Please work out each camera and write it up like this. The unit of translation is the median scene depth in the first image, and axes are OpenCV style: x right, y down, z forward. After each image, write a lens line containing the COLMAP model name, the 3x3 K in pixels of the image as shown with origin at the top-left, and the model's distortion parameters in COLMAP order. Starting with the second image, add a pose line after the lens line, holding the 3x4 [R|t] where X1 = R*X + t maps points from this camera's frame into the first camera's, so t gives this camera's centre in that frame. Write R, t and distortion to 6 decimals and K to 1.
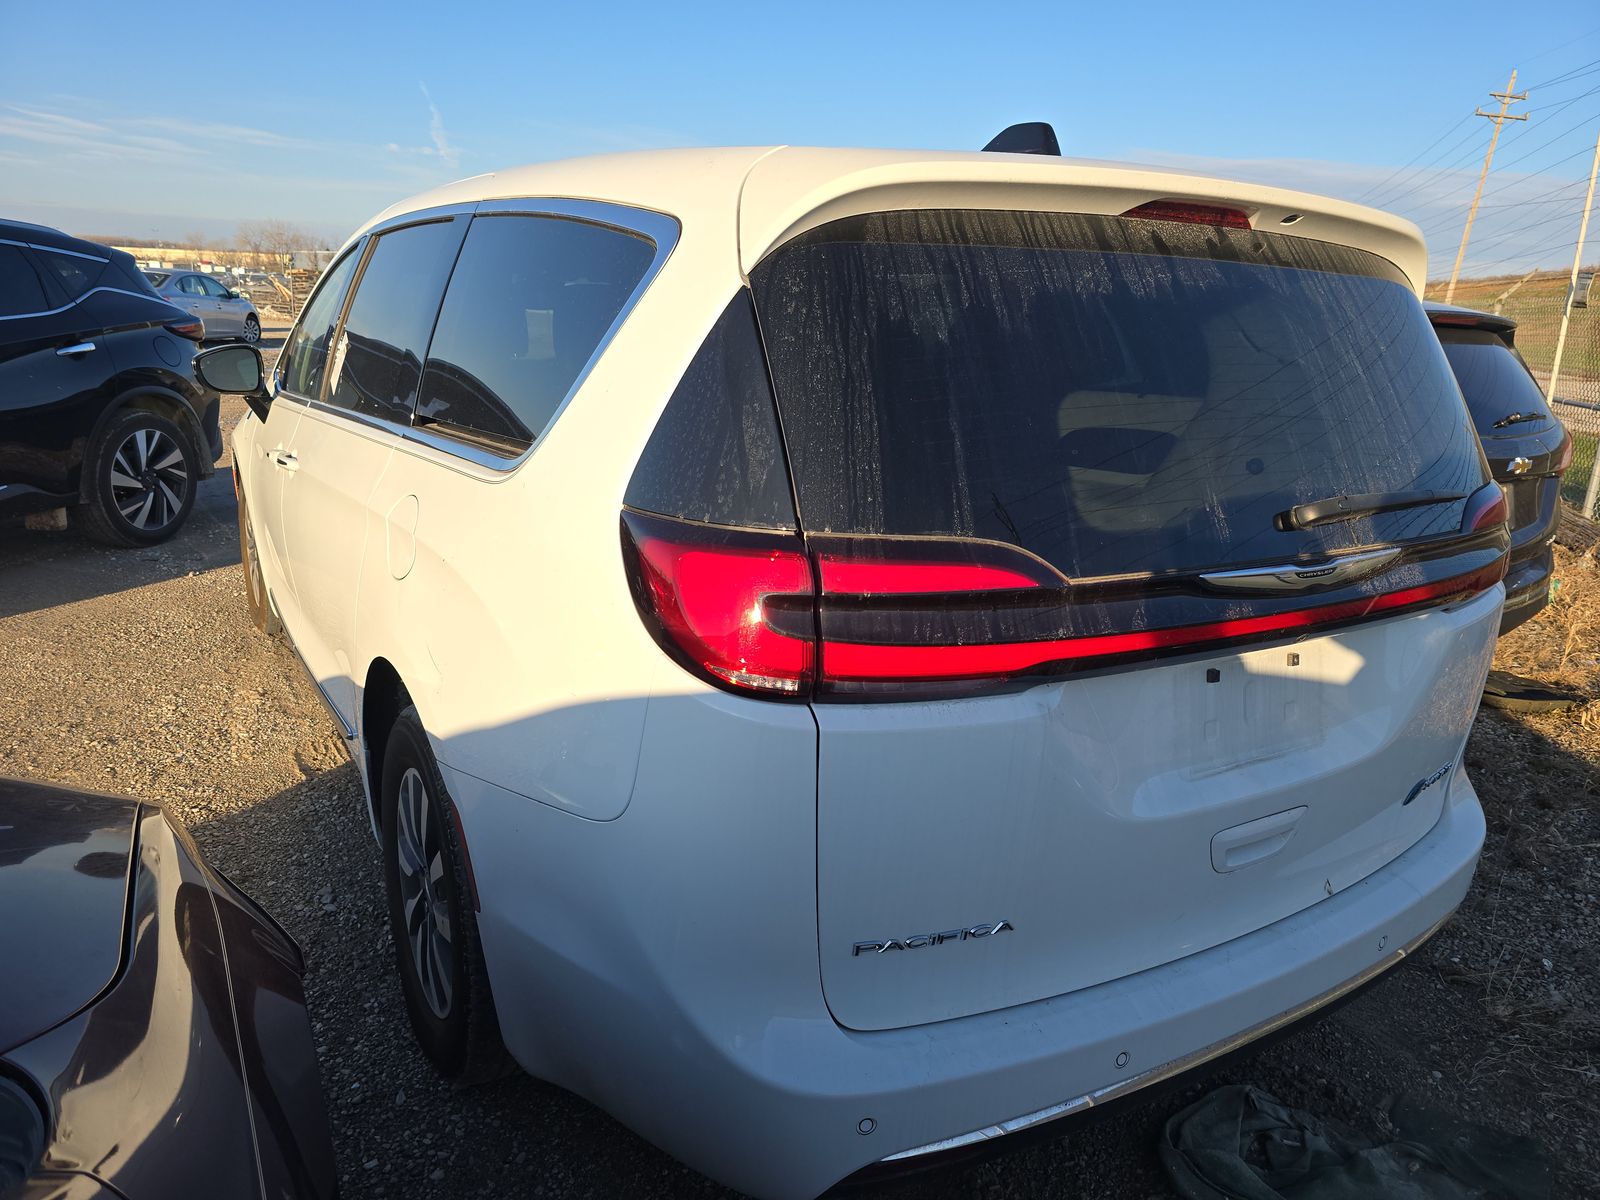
lens RADIAL K [[1079.3, 0, 797.7], [0, 1079.3, 604.7], [0, 0, 1]] dist [0.055200, -0.053529]
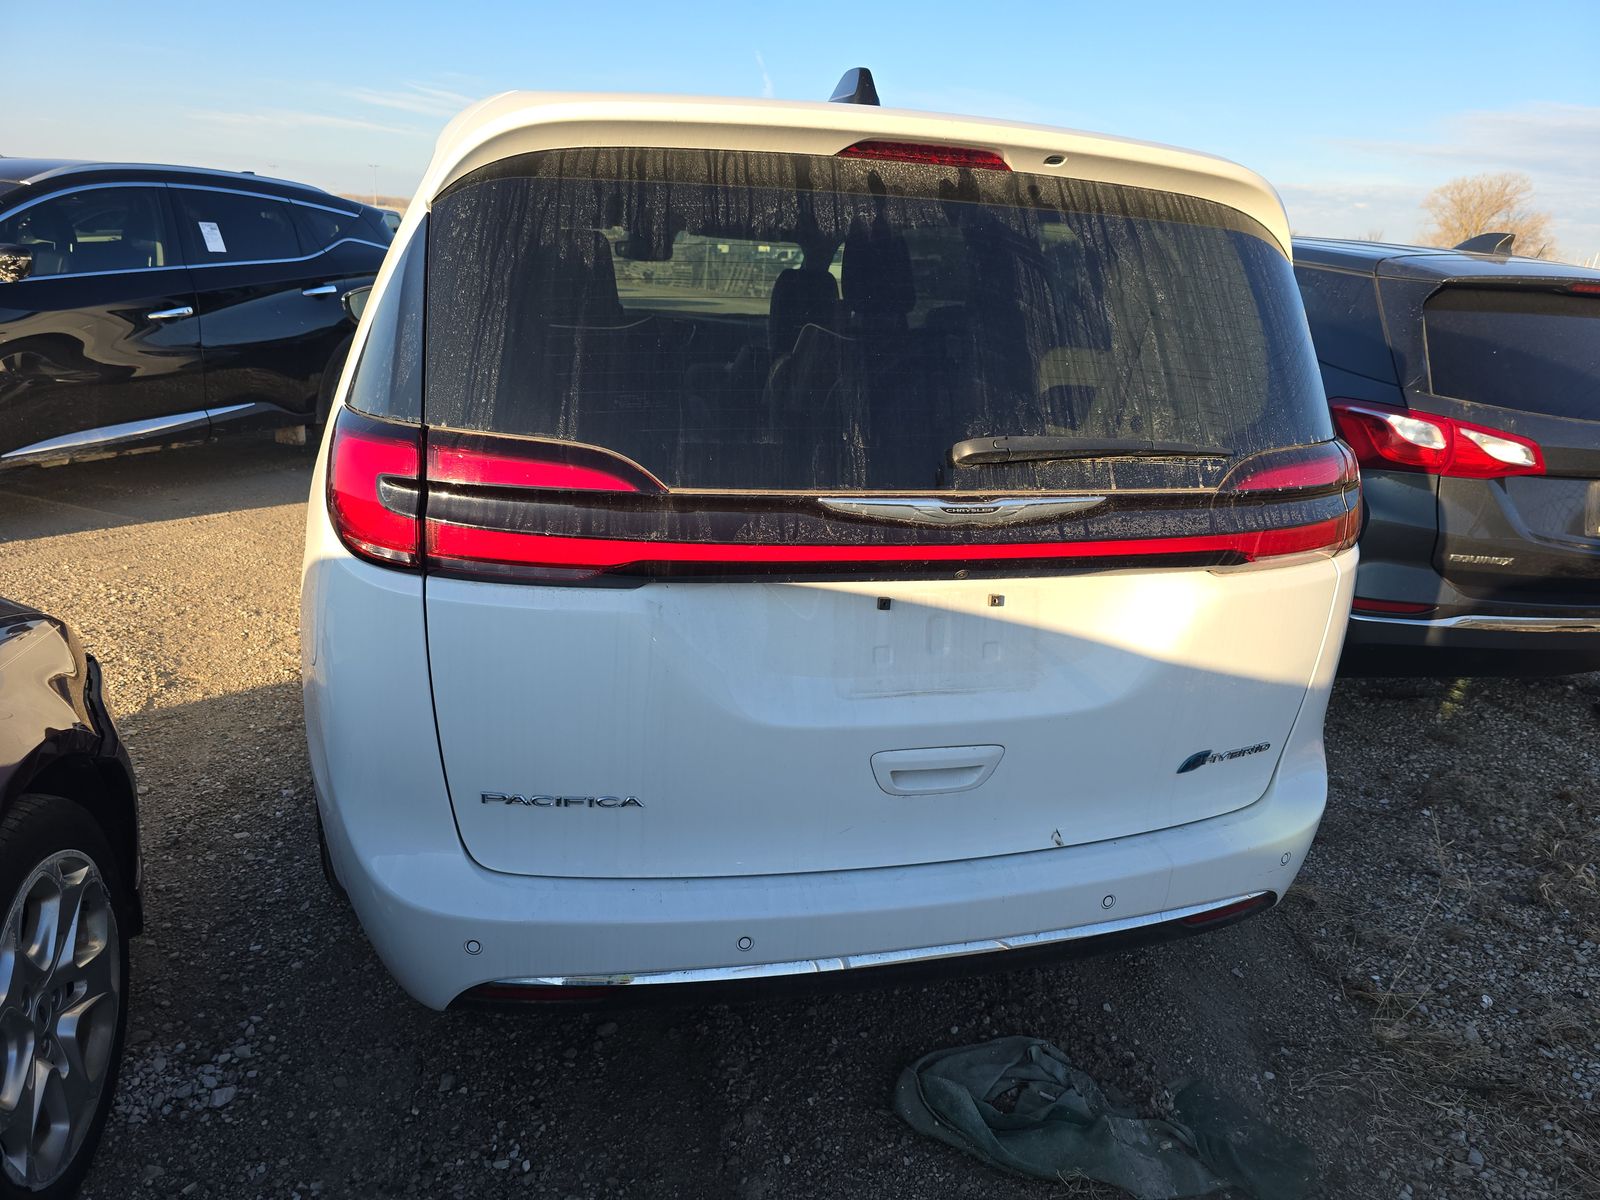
lens RADIAL K [[1079.3, 0, 797.7], [0, 1079.3, 604.7], [0, 0, 1]] dist [0.055200, -0.053529]
pose [[0.962644, 0.098422, -0.252248, 0.601320], [-0.091691, 0.995050, 0.038330, 0.036822], [0.254772, -0.013770, 0.966903, -0.024879]]
